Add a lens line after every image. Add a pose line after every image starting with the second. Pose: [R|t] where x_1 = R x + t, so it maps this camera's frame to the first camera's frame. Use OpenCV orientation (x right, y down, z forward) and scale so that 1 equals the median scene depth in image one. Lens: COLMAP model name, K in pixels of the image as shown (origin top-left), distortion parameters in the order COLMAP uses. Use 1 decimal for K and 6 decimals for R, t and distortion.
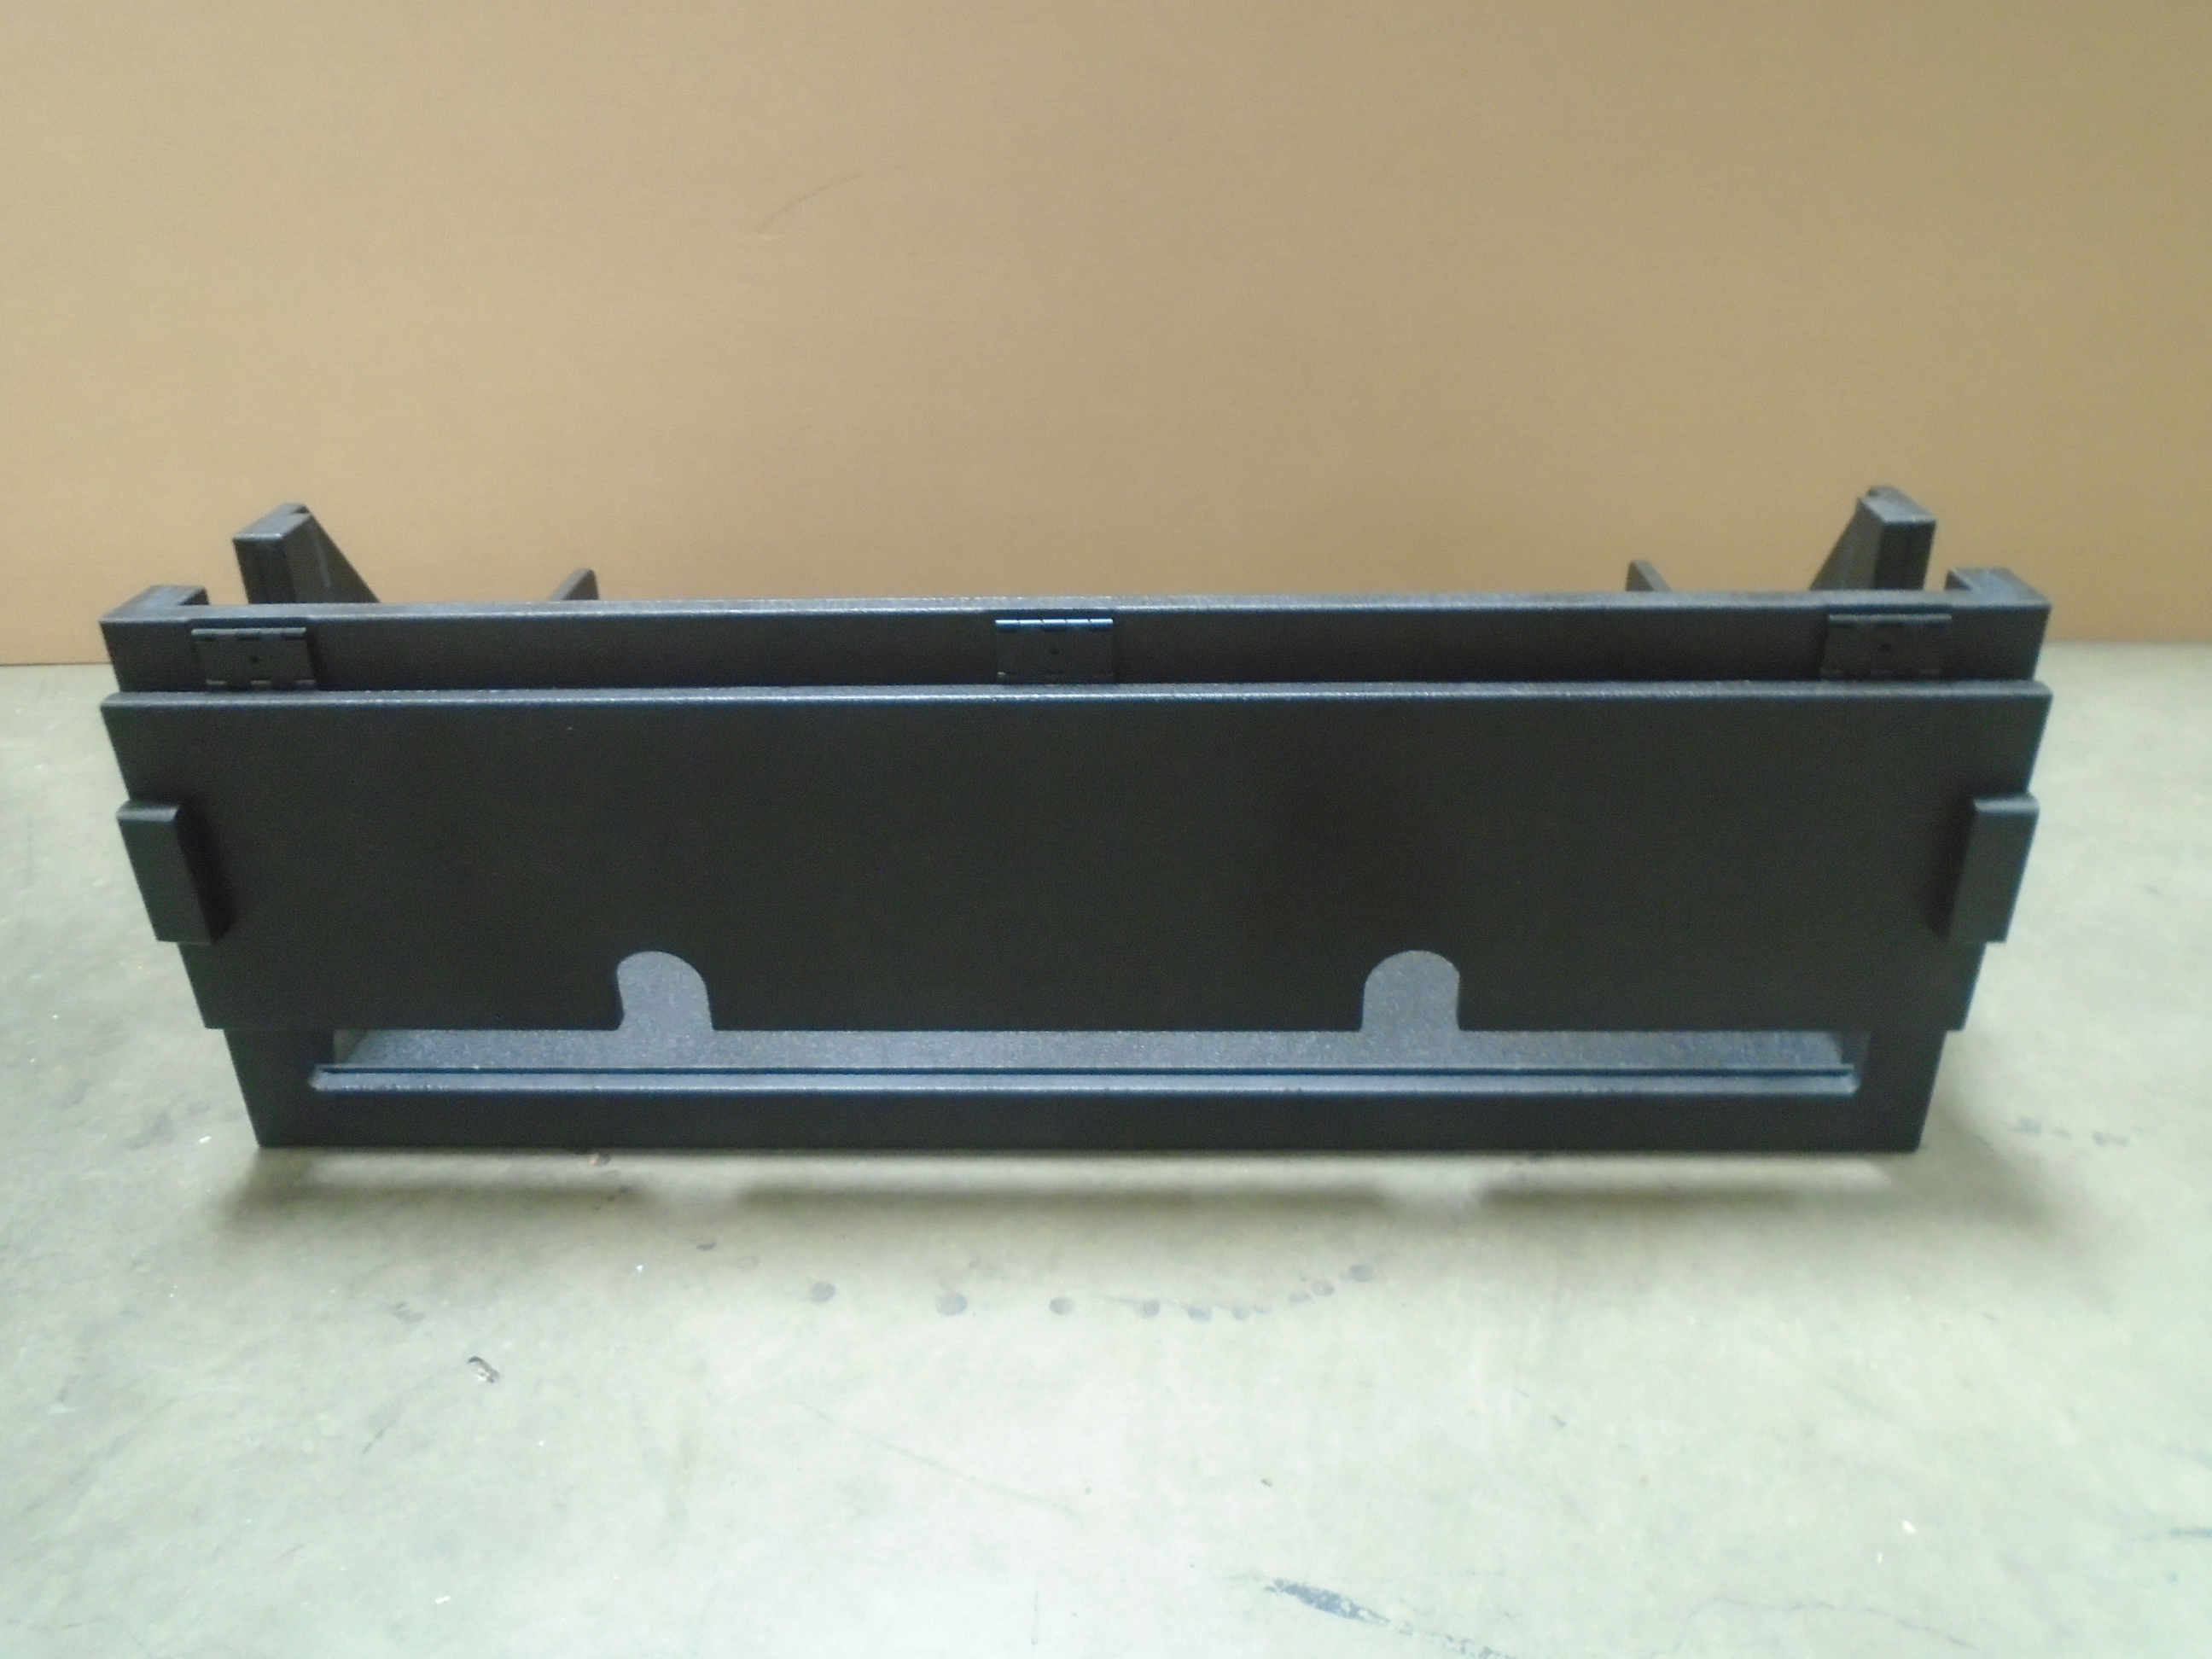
lens RADIAL K [[1710.2, 0, 1103.5], [0, 1710.2, 823.7], [0, 0, 1]] dist [-0.008837, 0.001144]
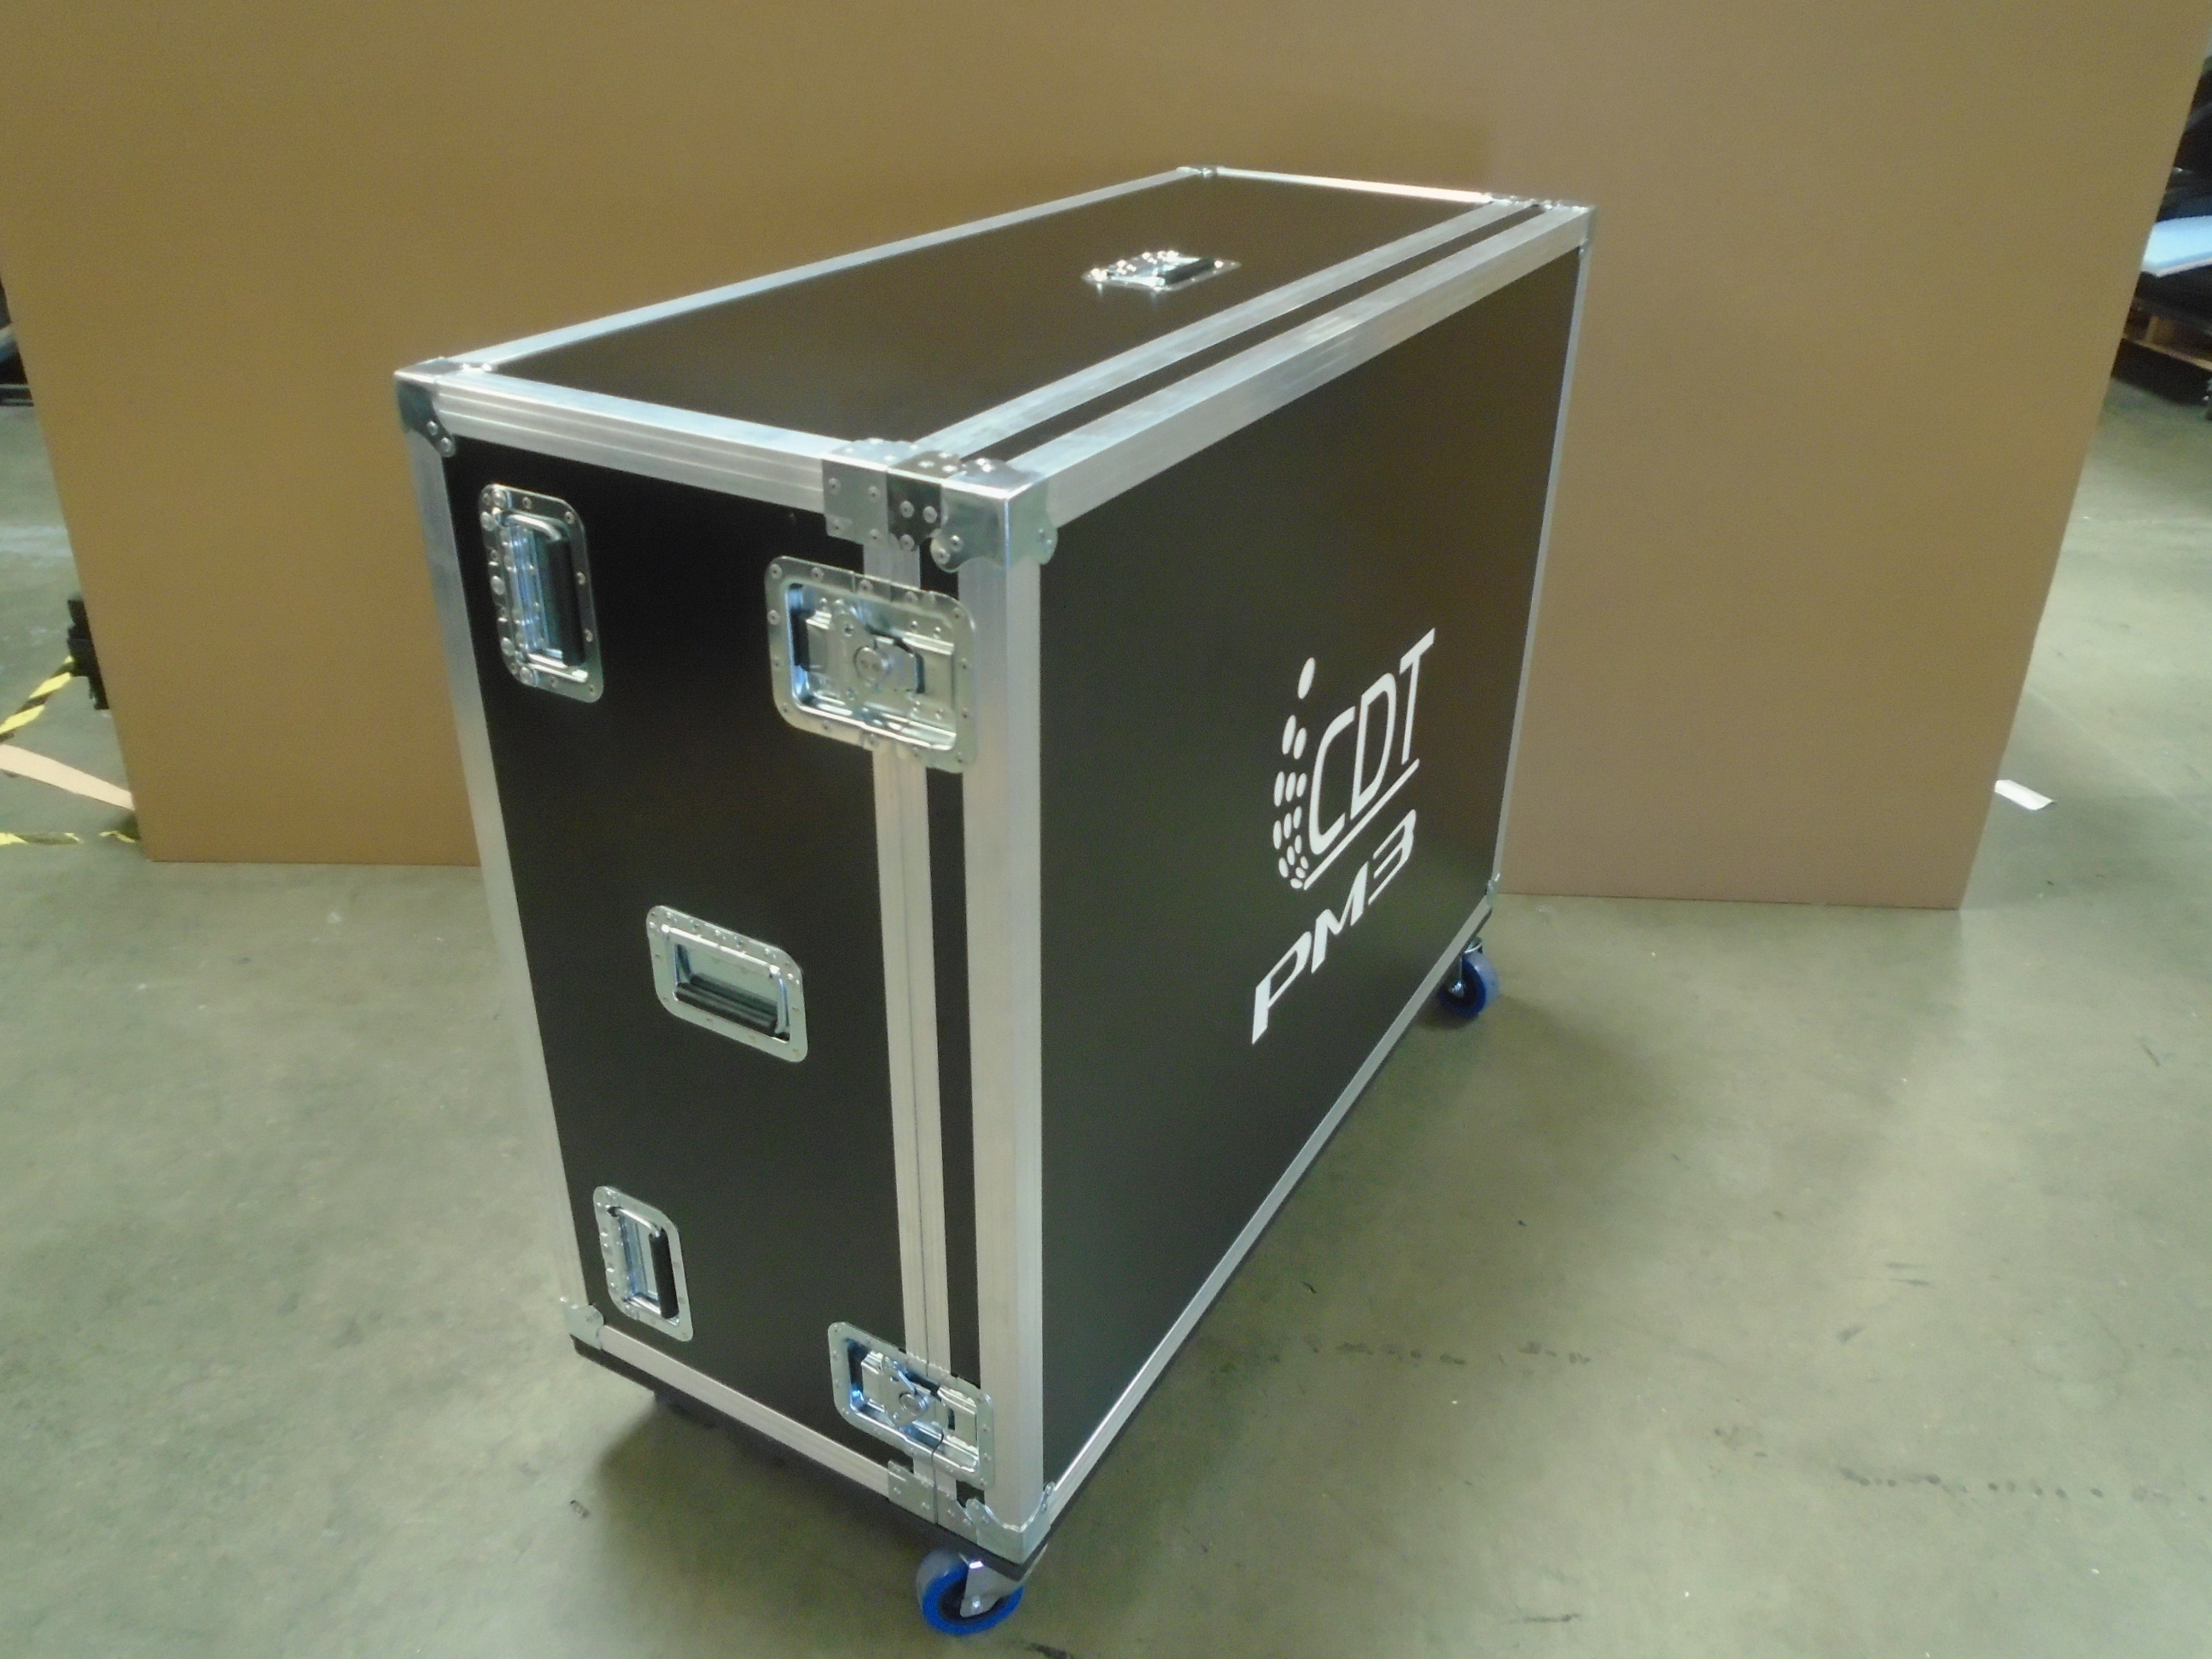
lens RADIAL K [[1710.2, 0, 1105.4], [0, 1710.2, 826.2], [0, 0, 1]] dist [-0.008837, 0.001144]
pose [[0.999156, 0.020066, 0.035837, 0.080423], [-0.021205, 0.999273, 0.031693, -0.410108], [-0.035175, -0.032426, 0.998855, -0.667433]]
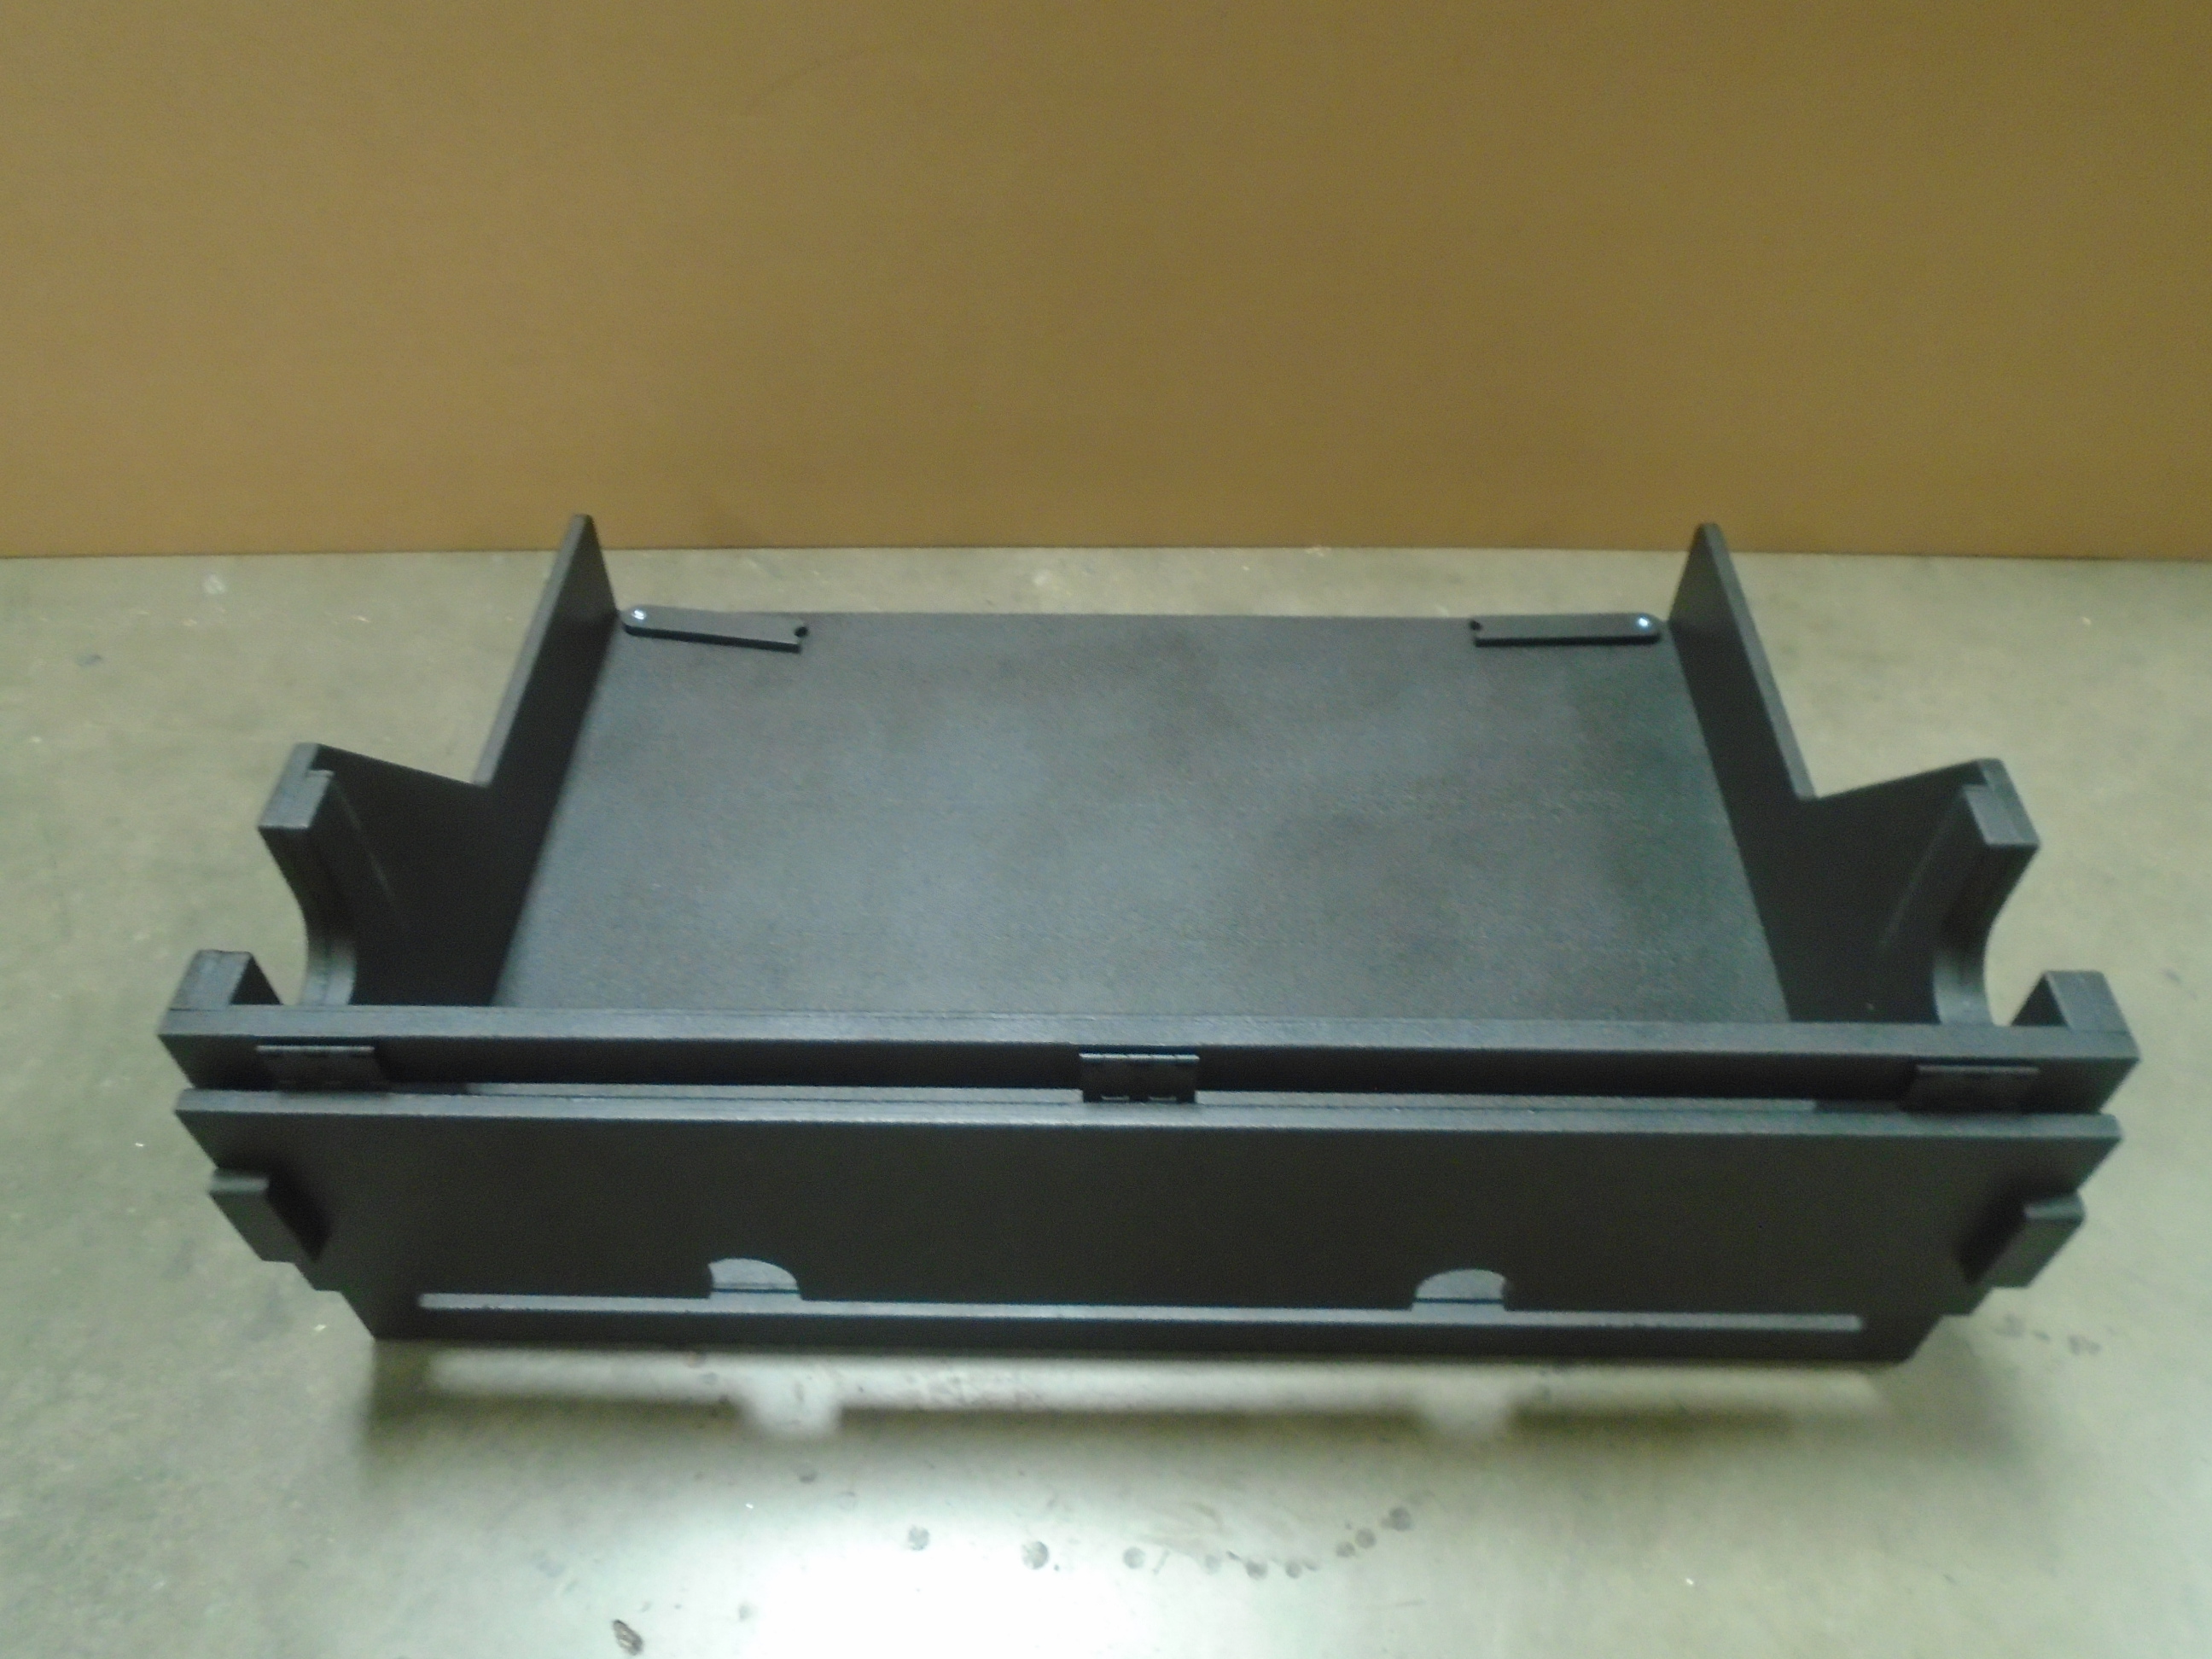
lens RADIAL K [[1710.2, 0, 1105.7], [0, 1710.2, 828.6], [0, 0, 1]] dist [-0.008837, 0.001144]
pose [[0.999806, -0.000036, 0.019675, -0.066073], [-0.006845, 0.936894, 0.349545, -0.567933], [-0.018446, -0.349612, 0.936713, 0.116853]]
